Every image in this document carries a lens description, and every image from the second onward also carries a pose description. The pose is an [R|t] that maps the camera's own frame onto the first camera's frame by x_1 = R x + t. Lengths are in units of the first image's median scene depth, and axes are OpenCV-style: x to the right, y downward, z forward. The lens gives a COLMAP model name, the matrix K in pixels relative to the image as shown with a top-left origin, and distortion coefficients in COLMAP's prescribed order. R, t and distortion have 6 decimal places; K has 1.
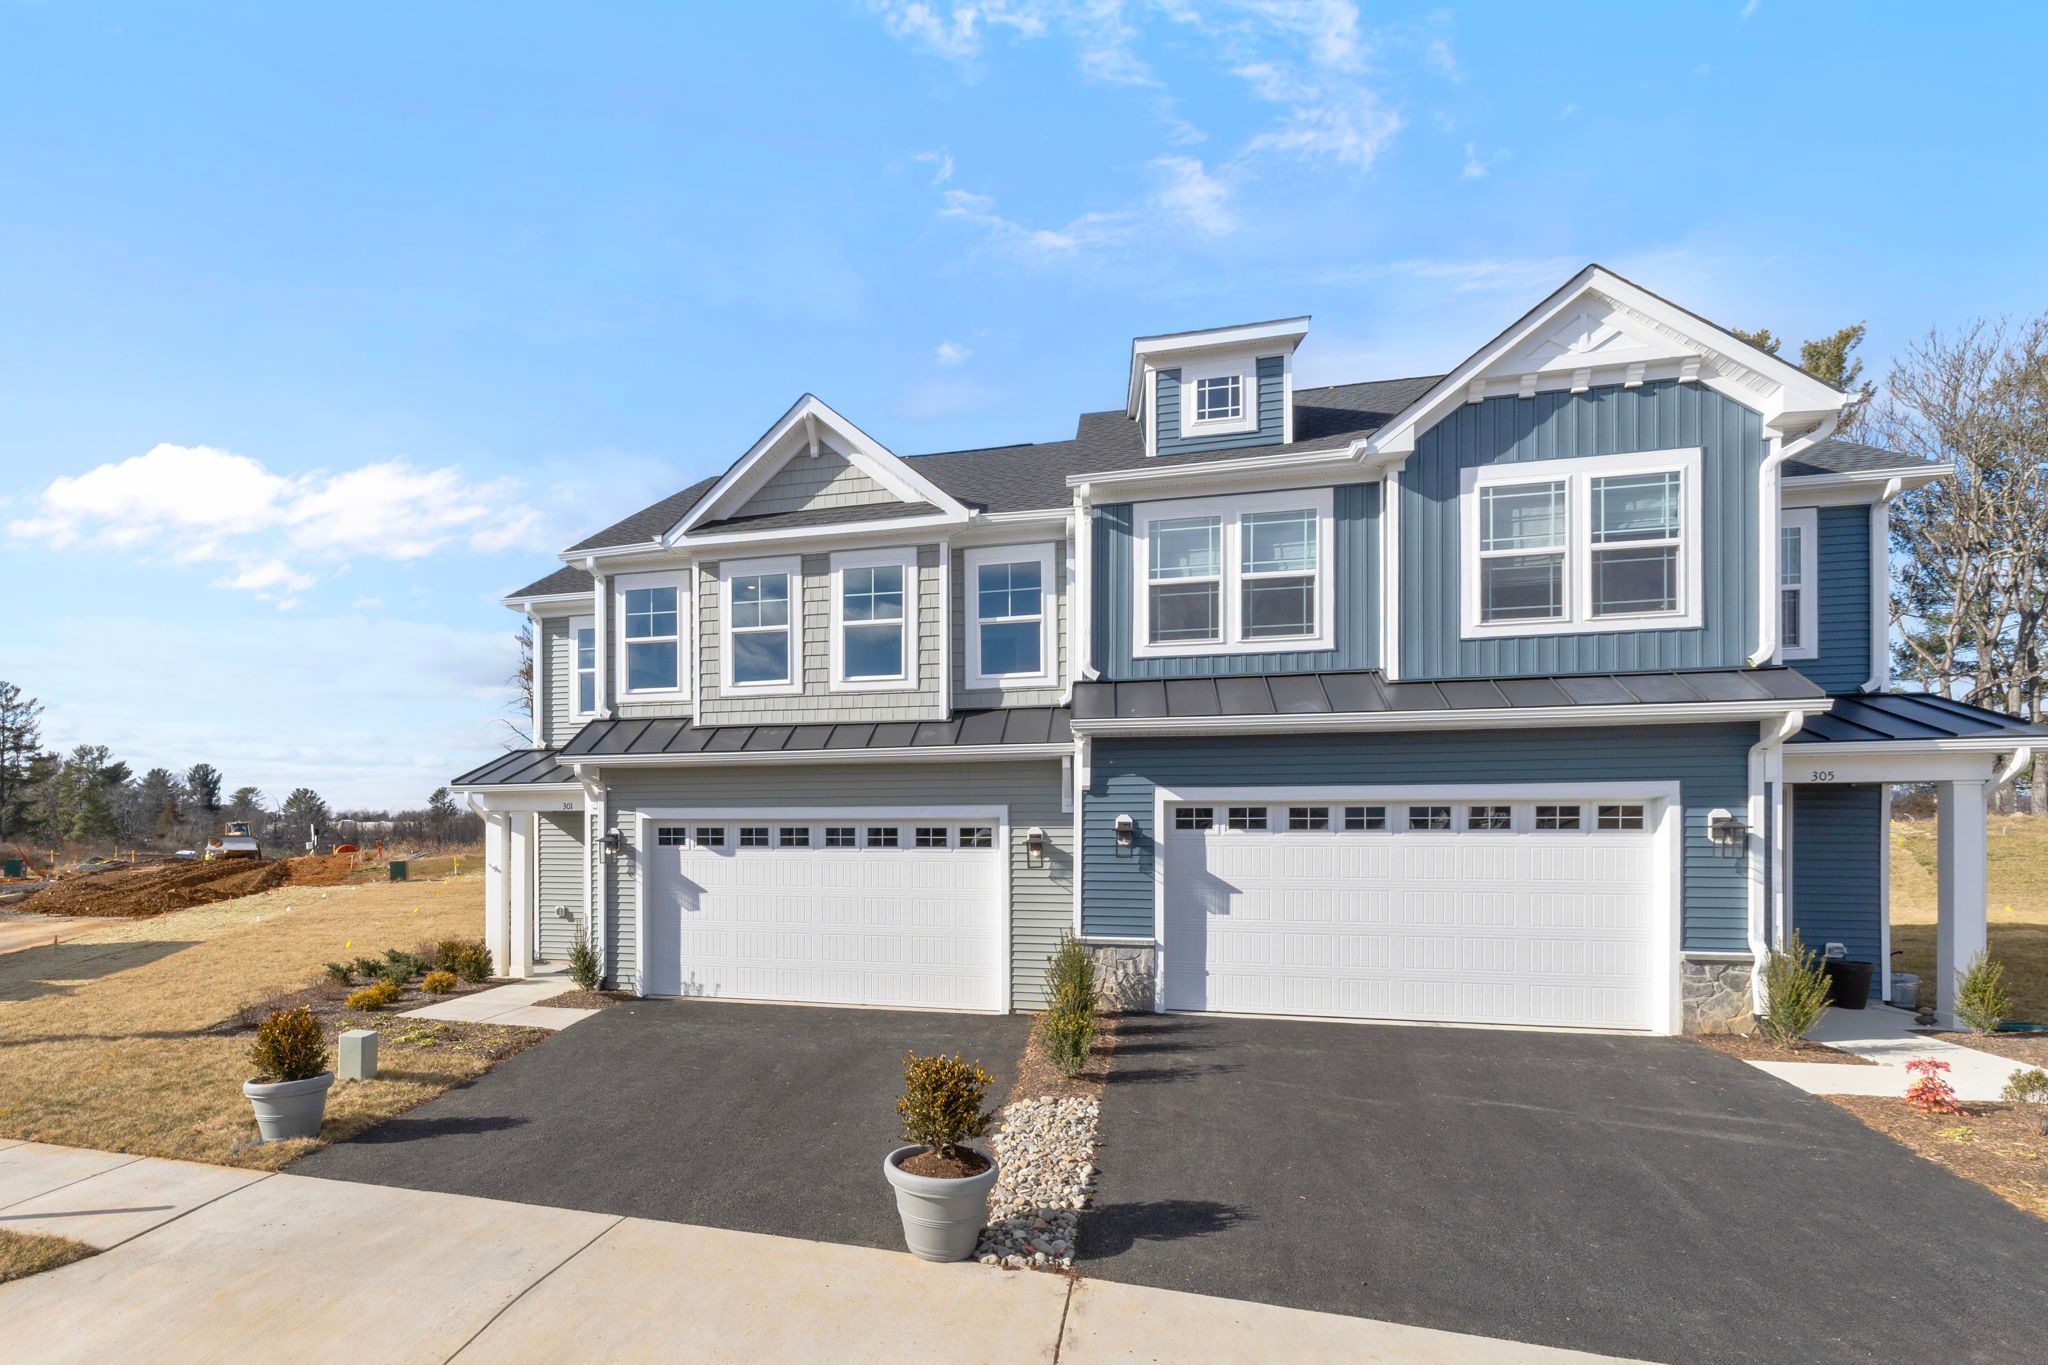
lens RADIAL K [[872.6, 0, 796.7], [0, 872.6, 779.2], [0, 0, 1]] dist [-0.005662, -0.000442]
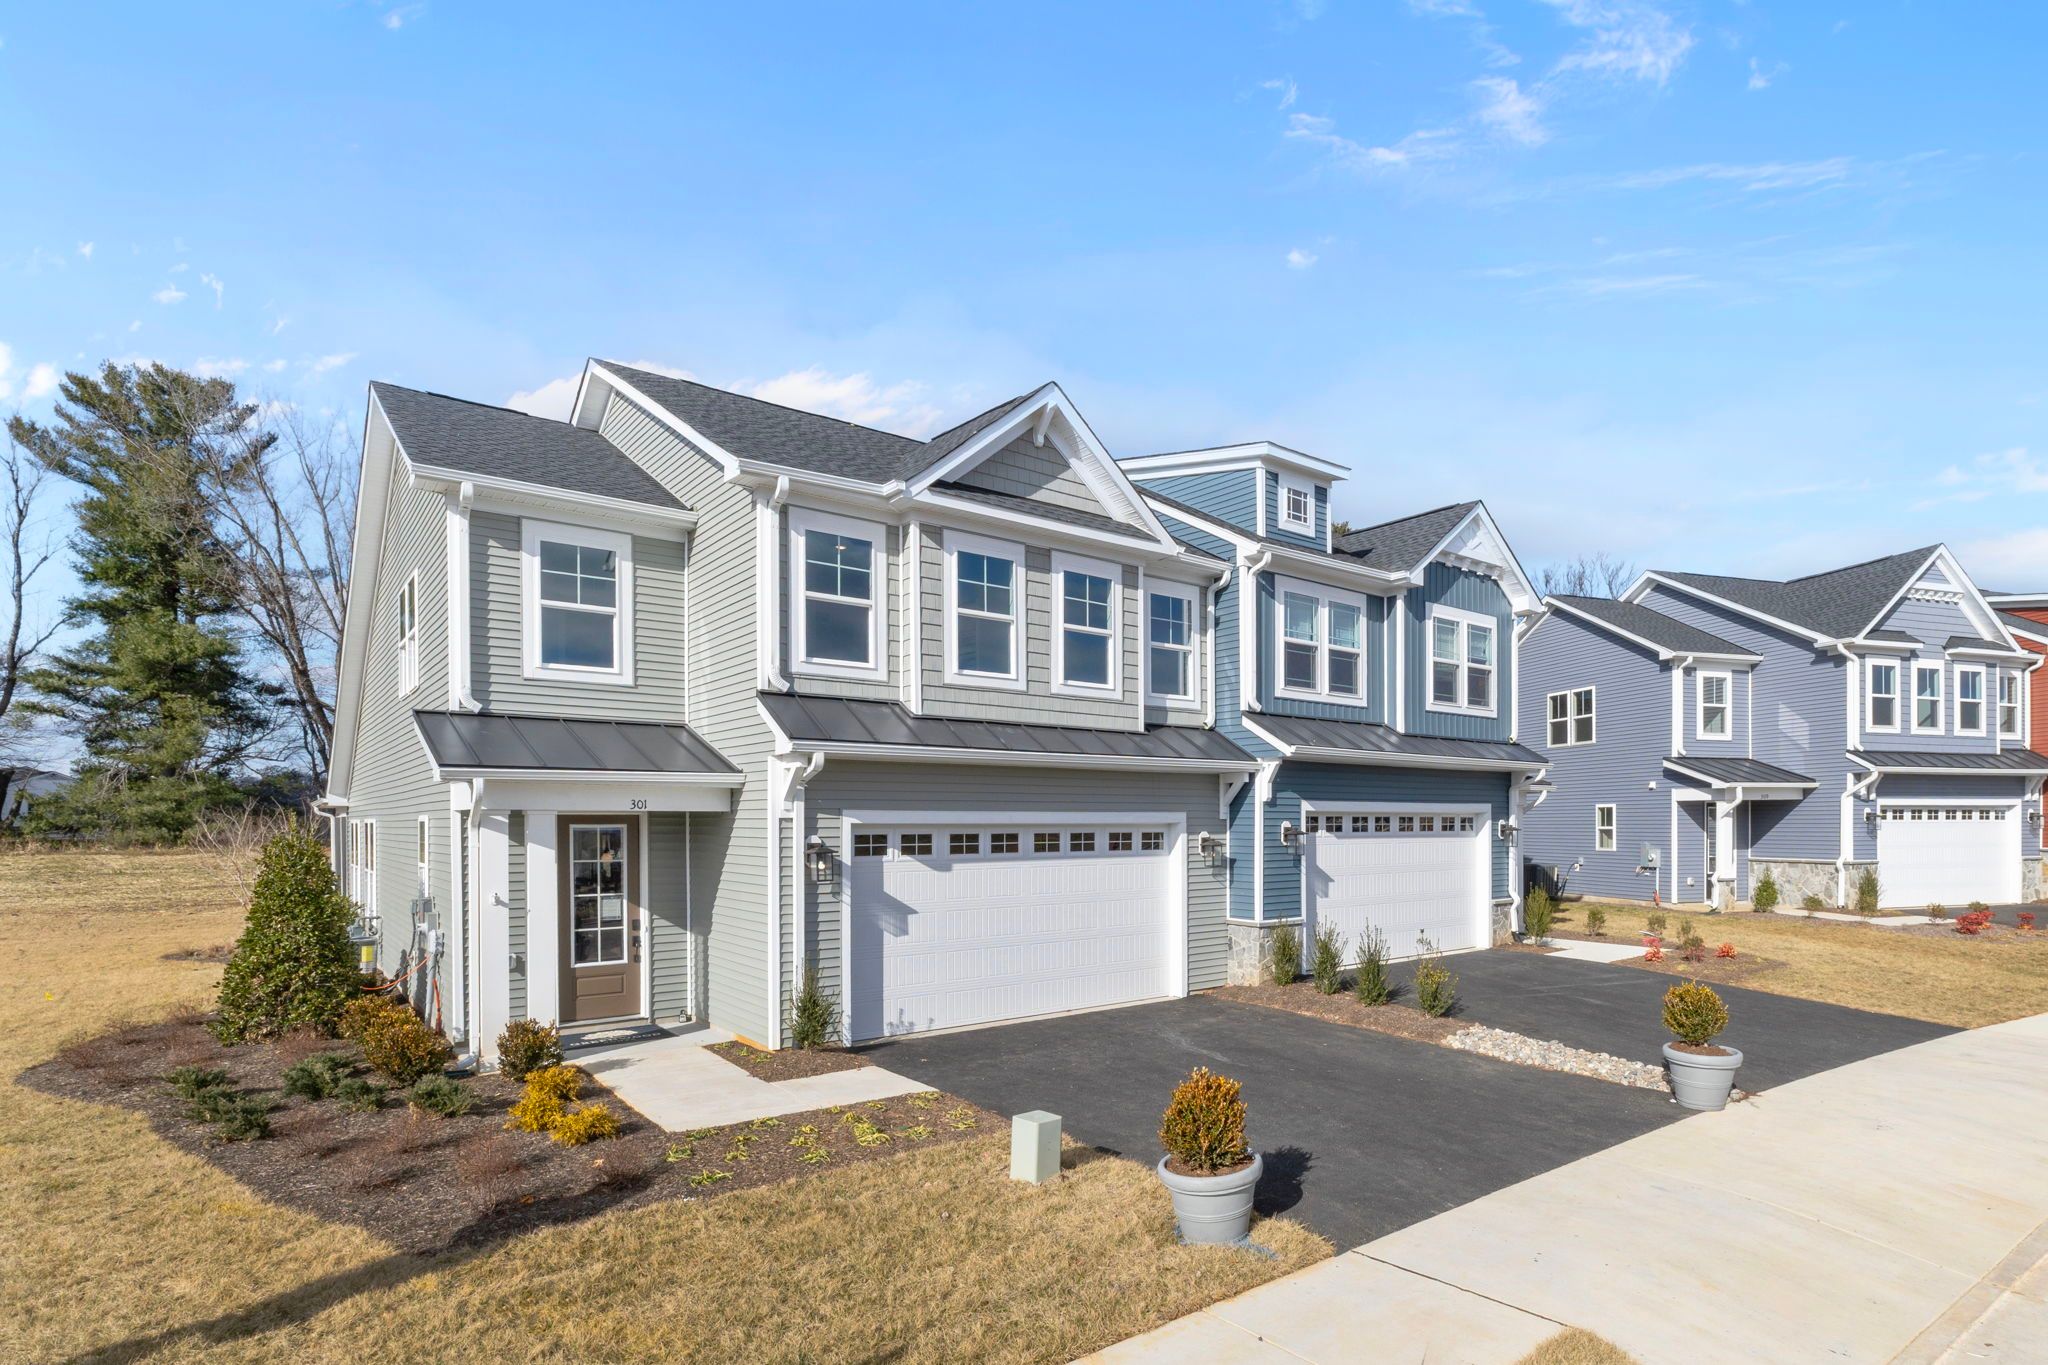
lens RADIAL K [[954.7, 0, 1021.1], [0, 954.7, 767.6], [0, 0, 1]] dist [-0.010729, -0.000268]
pose [[0.653204, 0.043573, 0.755927, -0.872943], [-0.039900, 0.998937, -0.023103, 0.009358], [-0.756130, -0.015071, 0.654248, 0.367484]]
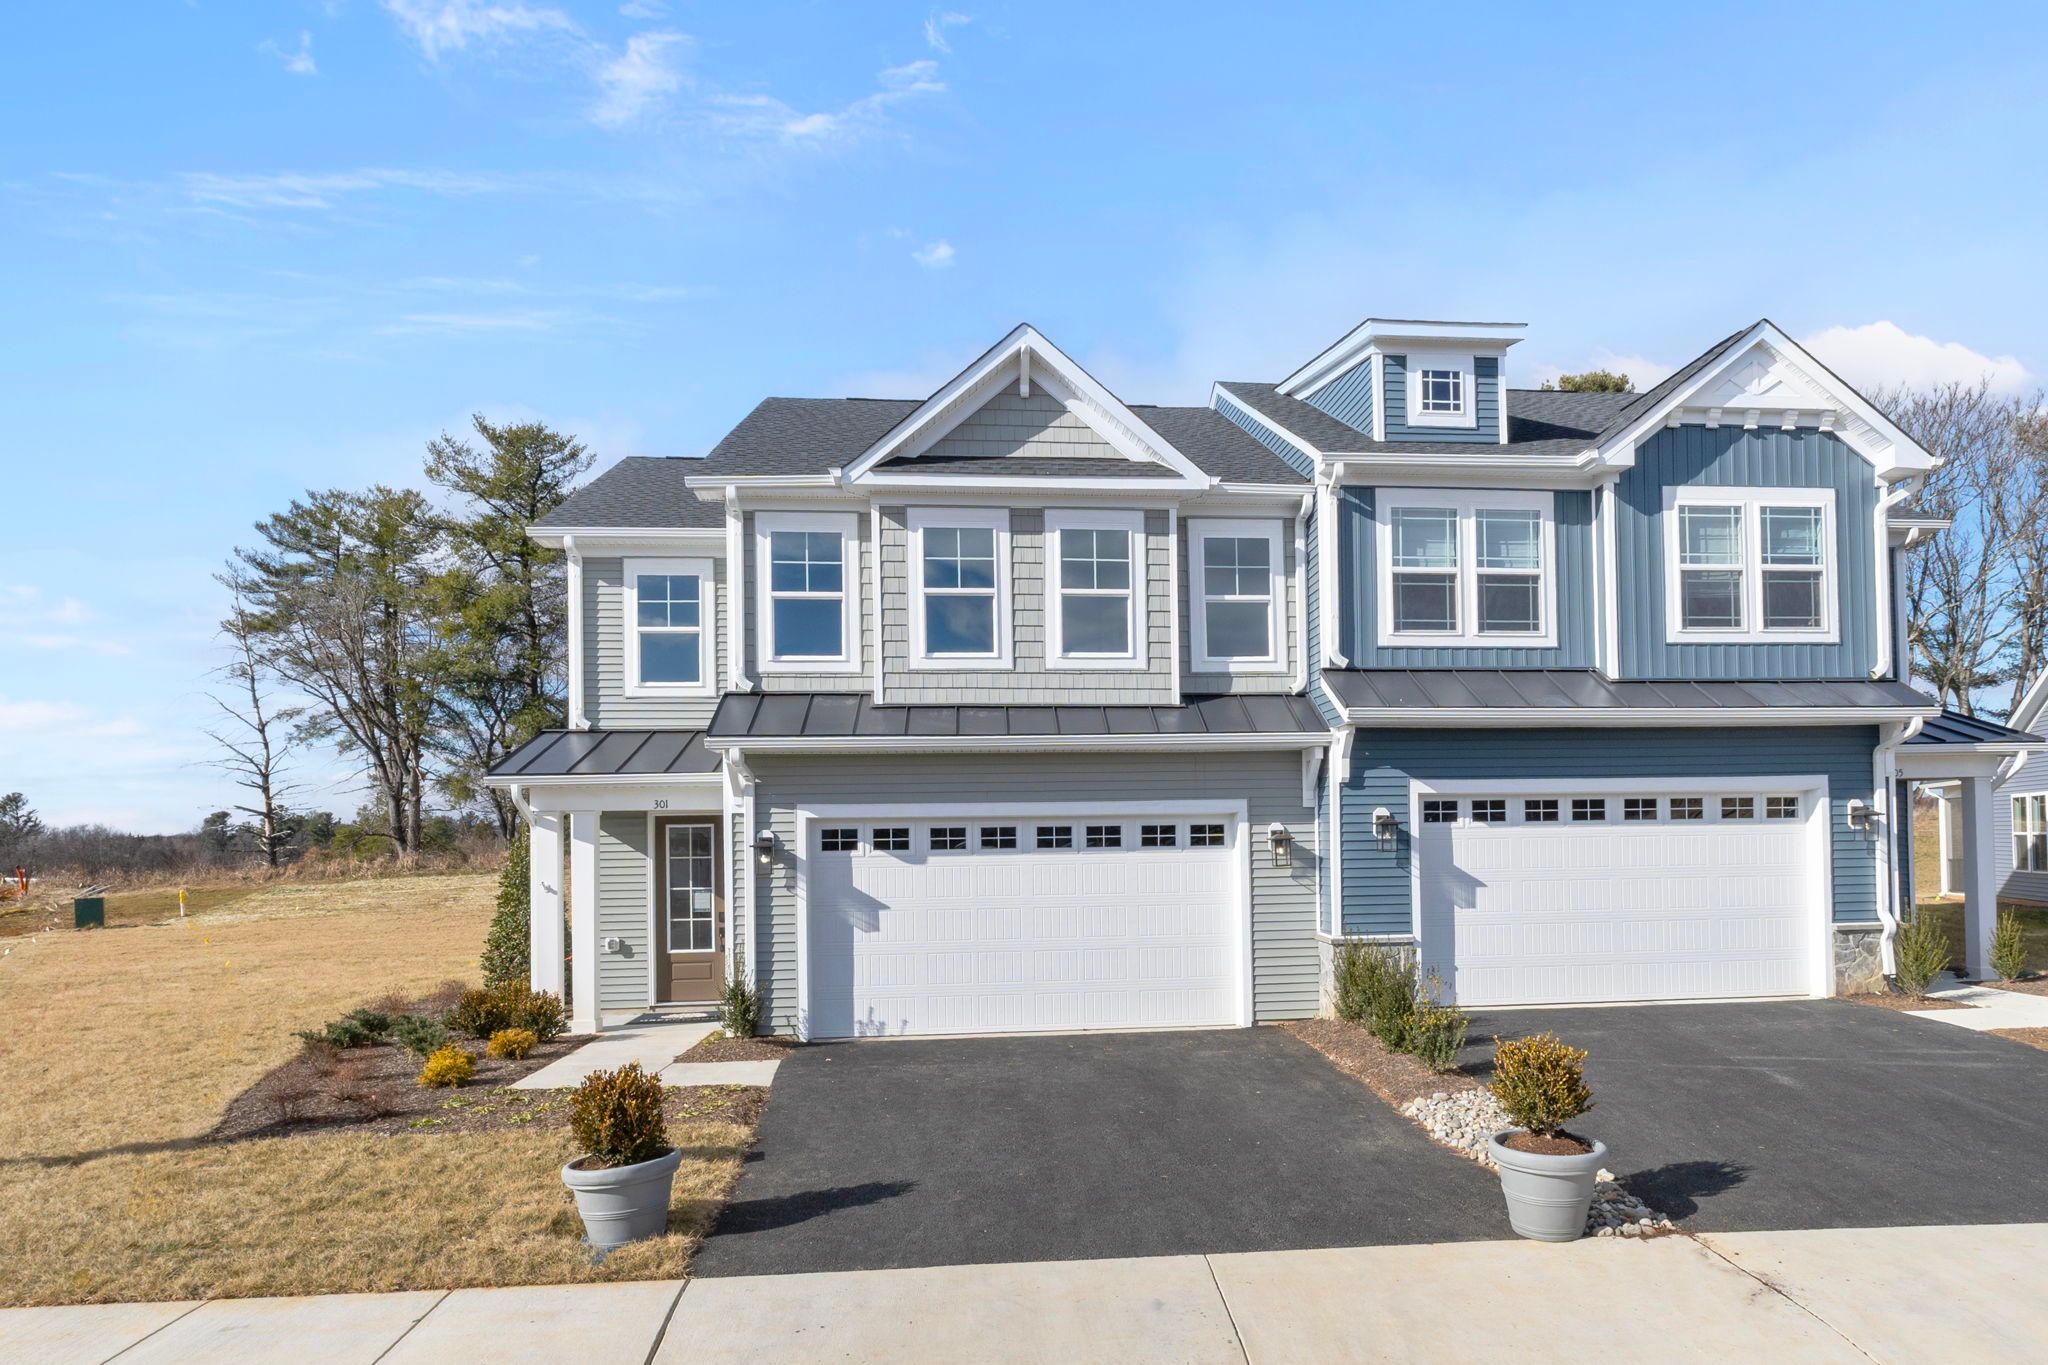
lens RADIAL K [[1056.4, 0, 1028.9], [0, 1056.4, 756.3], [0, 0, 1]] dist [-0.005307, -0.000496]
pose [[0.944733, 0.013177, 0.327575, -0.356230], [-0.005269, 0.999673, -0.025019, 0.014048], [-0.327798, 0.021910, 0.944494, 0.021746]]
